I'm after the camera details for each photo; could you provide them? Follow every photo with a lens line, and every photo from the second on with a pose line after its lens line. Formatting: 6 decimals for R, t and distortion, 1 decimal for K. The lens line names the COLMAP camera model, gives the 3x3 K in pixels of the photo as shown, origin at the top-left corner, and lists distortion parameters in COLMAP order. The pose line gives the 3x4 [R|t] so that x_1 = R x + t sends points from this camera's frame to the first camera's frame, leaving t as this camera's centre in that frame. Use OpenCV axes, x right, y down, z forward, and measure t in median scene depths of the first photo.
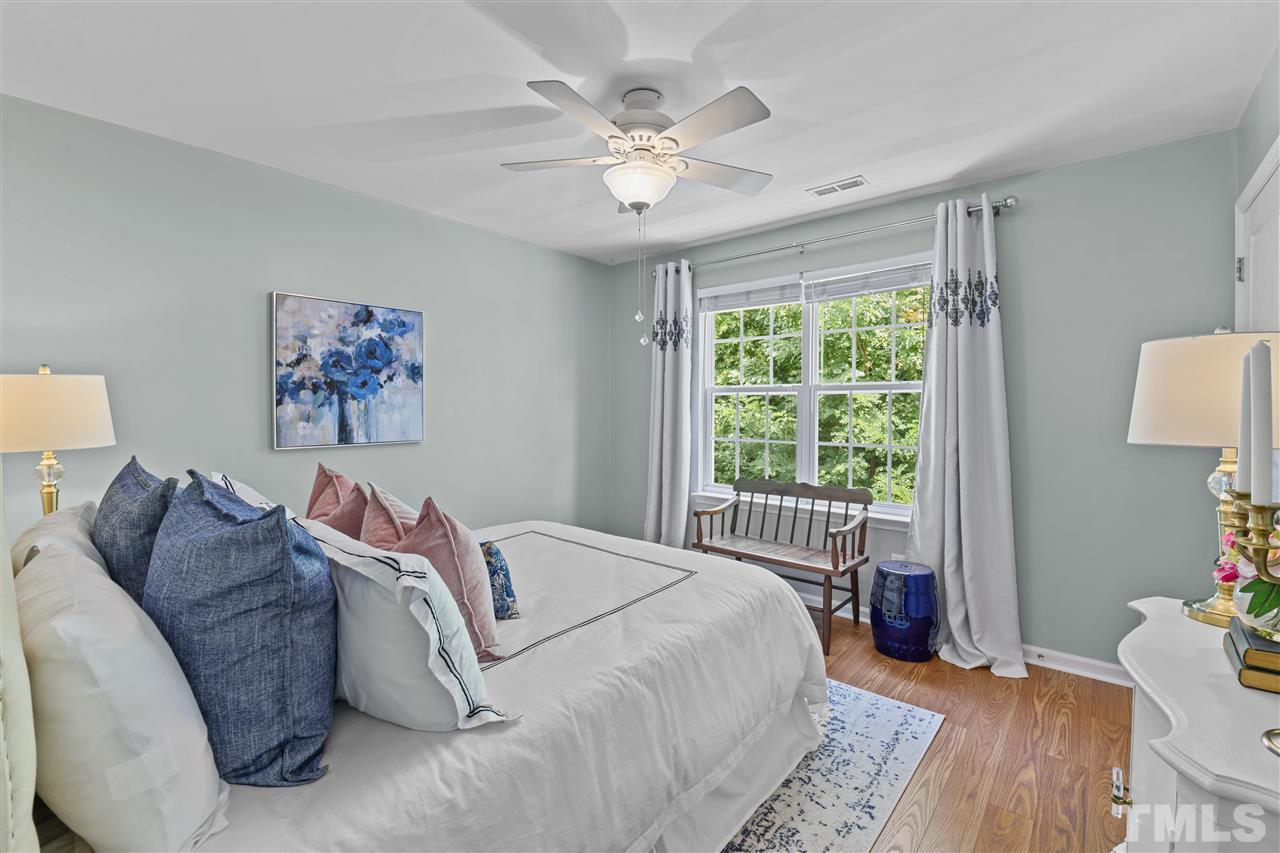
lens RADIAL K [[545.8, 0, 641.4], [0, 545.8, 421.1], [0, 0, 1]] dist [-0.000438, -0.000182]
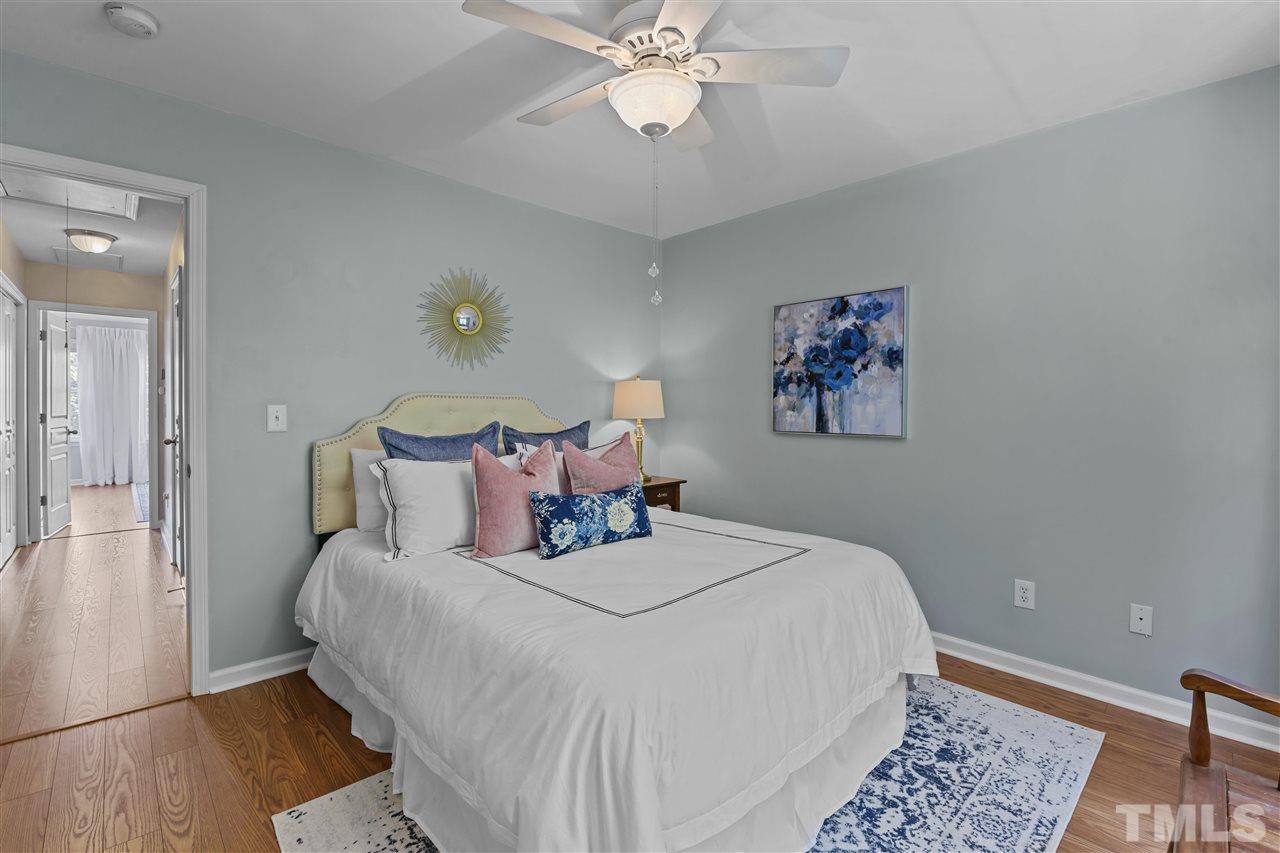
lens RADIAL K [[561.4, 0, 642.4], [0, 561.4, 406.9], [0, 0, 1]] dist [-0.017613, -0.000132]
pose [[-0.126674, 0.005871, -0.991927, 0.582015], [-0.028115, 0.999559, 0.009506, -0.008857], [0.991546, 0.029092, -0.126453, 0.794701]]
